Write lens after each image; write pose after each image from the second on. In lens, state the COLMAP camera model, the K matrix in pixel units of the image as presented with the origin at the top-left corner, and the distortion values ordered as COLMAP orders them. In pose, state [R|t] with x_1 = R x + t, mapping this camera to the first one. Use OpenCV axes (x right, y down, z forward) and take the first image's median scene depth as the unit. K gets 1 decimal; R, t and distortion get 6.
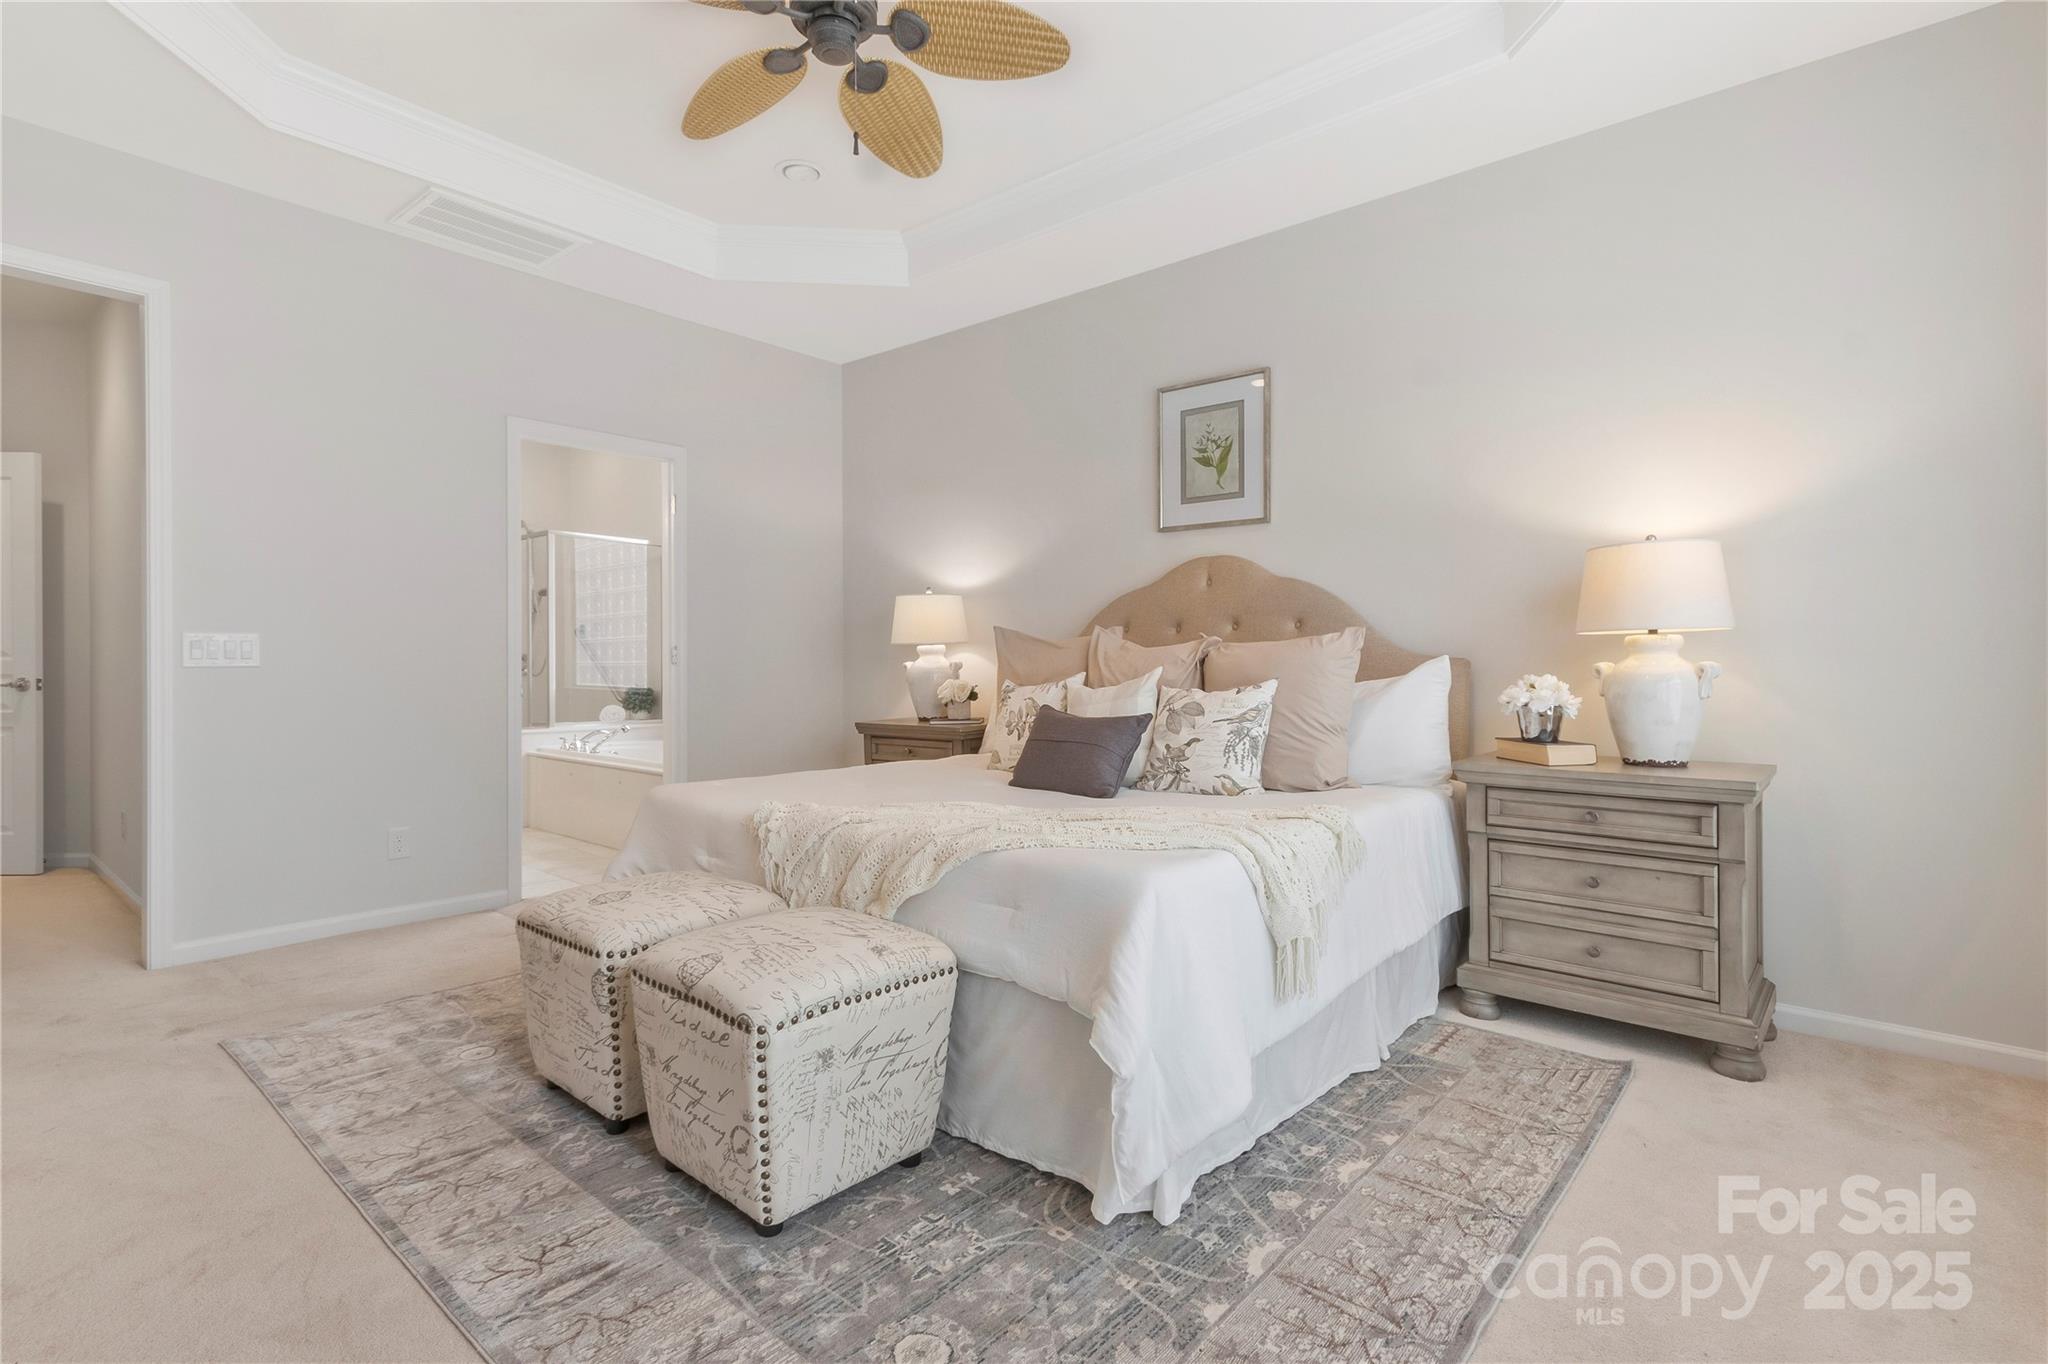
lens RADIAL K [[968.0, 0, 1027.1], [0, 968.0, 672.6], [0, 0, 1]] dist [0.001328, 0.000341]
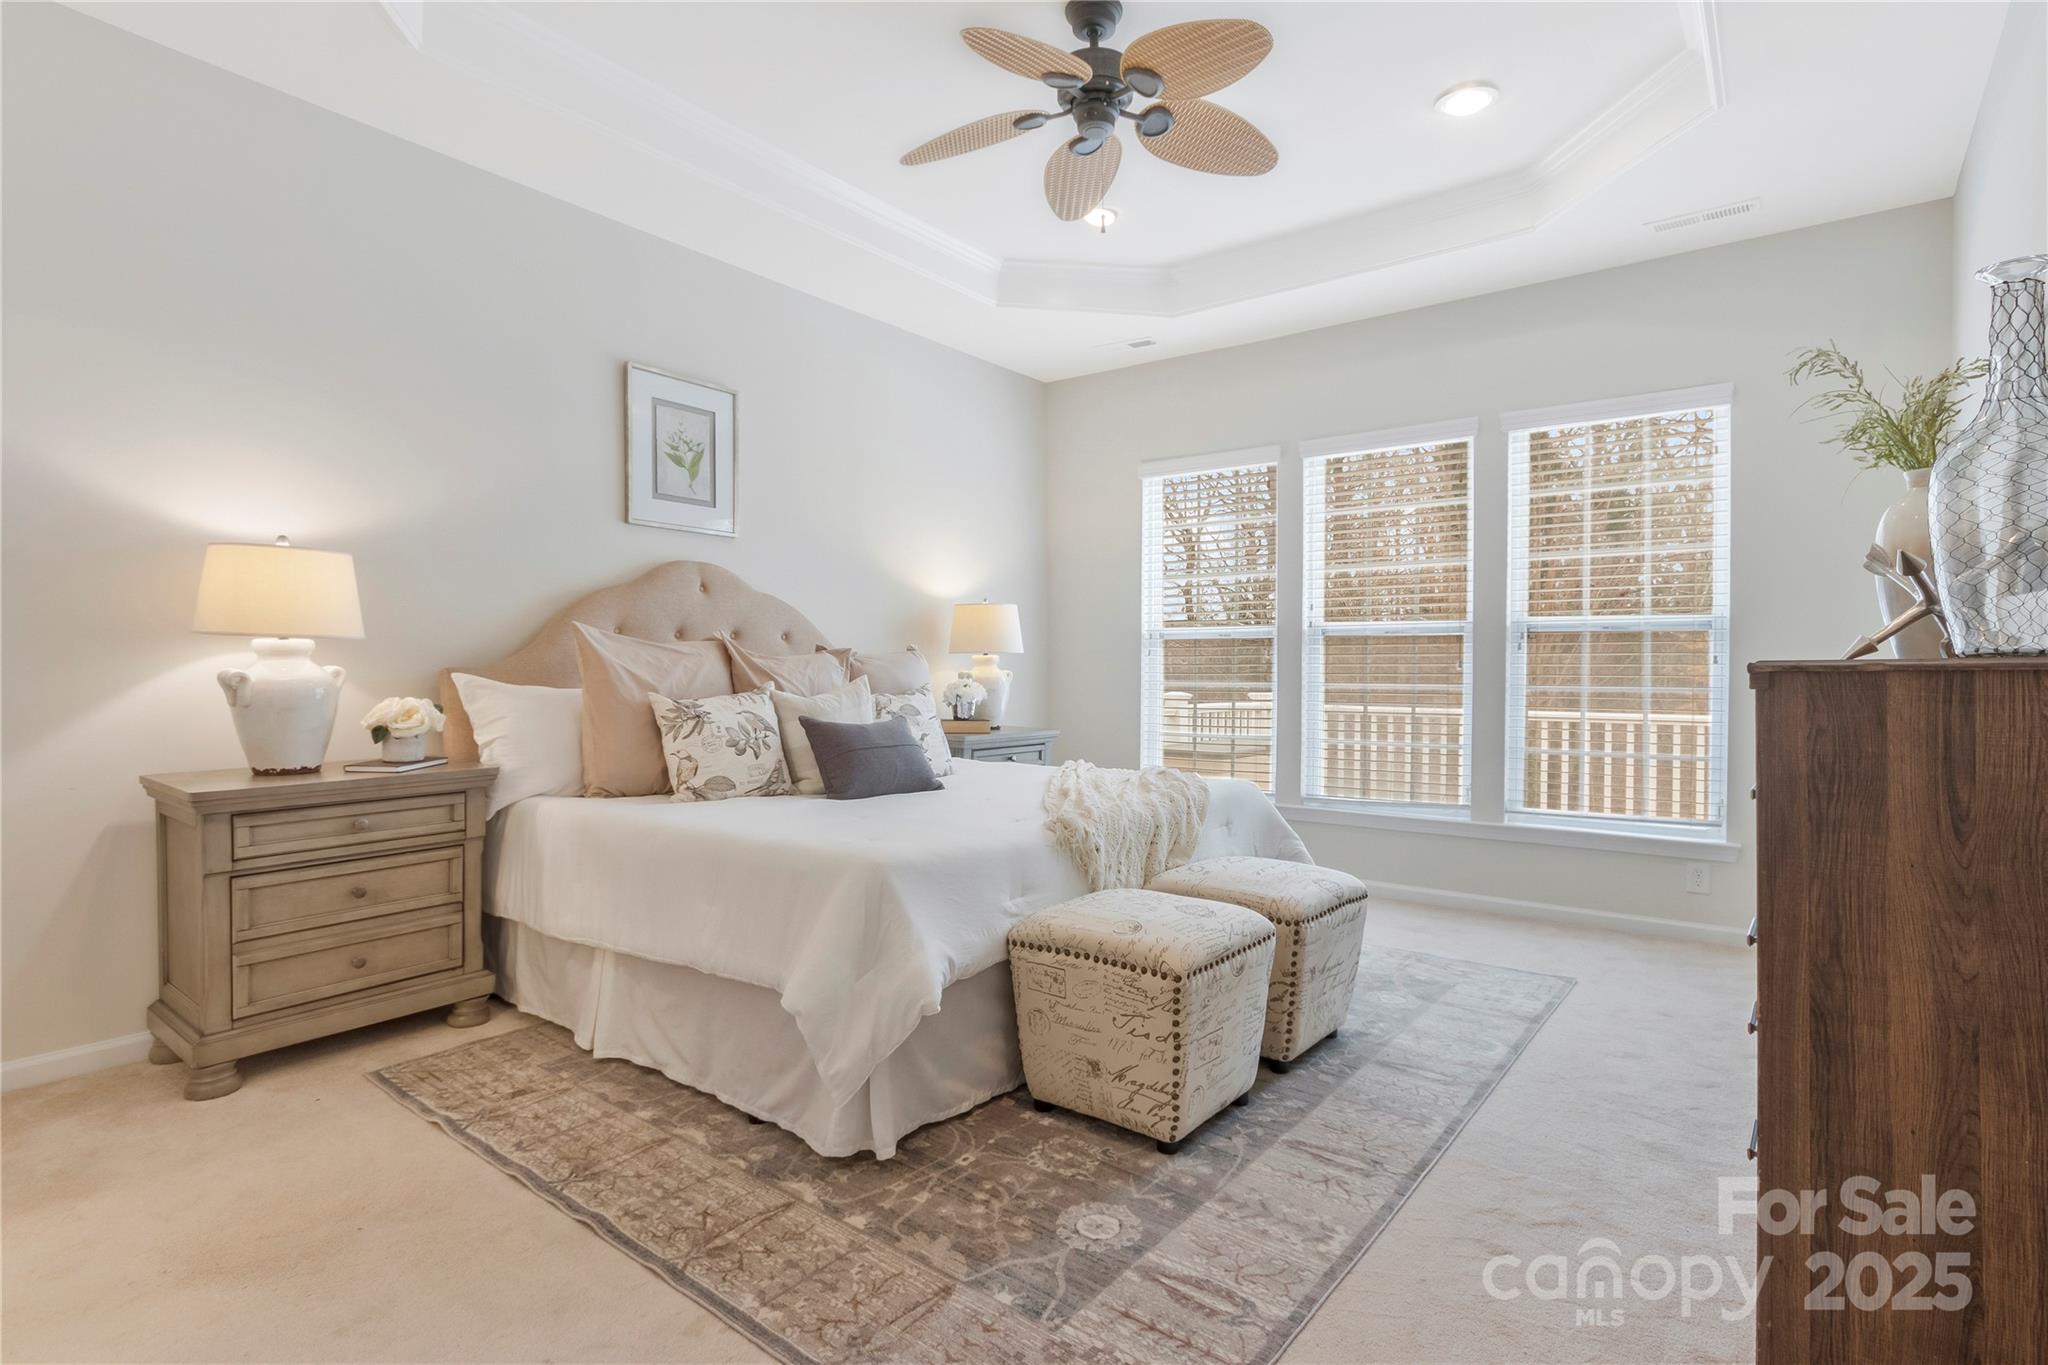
lens RADIAL K [[991.2, 0, 1024.0], [0, 991.2, 682.5], [0, 0, 1]] dist [-0.001122, 0.000115]
pose [[-0.057921, -0.015671, 0.998198, -0.817441], [0.006695, 0.999848, 0.016085, -0.011621], [-0.998299, 0.007614, -0.057807, 0.715303]]
